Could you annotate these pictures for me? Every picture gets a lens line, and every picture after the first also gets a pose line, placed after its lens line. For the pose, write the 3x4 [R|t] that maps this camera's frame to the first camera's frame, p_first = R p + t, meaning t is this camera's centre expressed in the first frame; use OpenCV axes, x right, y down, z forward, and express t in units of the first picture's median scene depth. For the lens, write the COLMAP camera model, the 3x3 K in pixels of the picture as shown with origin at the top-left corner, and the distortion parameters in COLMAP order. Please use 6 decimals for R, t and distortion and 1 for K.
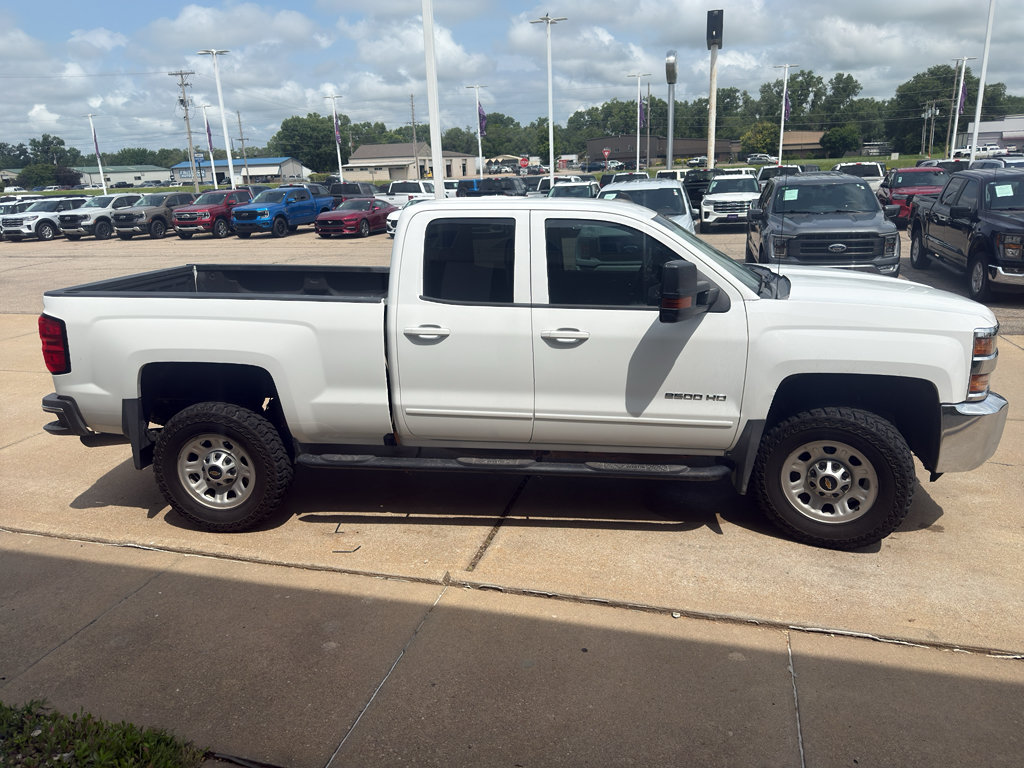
lens RADIAL K [[685.3, 0, 509.0], [0, 685.3, 381.9], [0, 0, 1]] dist [0.065013, -0.071628]
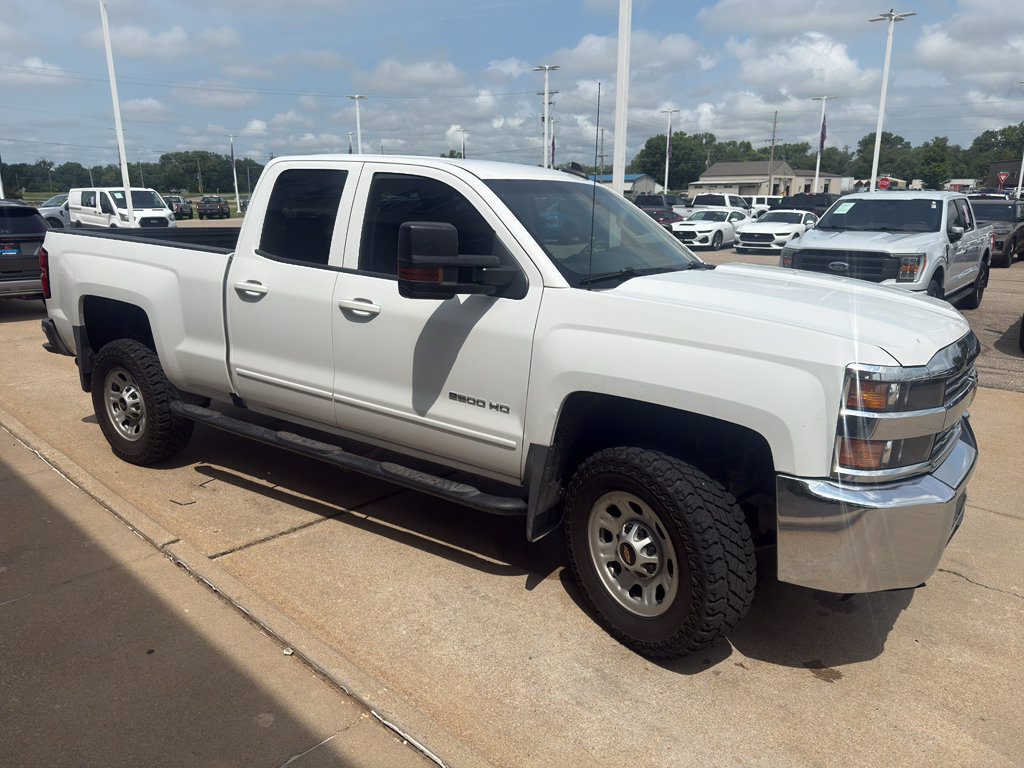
lens RADIAL K [[694.3, 0, 545.9], [0, 694.3, 380.6], [0, 0, 1]] dist [0.057494, -0.076049]
pose [[0.896721, 0.150477, -0.416231, 0.586217], [-0.163613, 0.986516, 0.004162, -0.016455], [0.411245, 0.064369, 0.909249, 0.272995]]
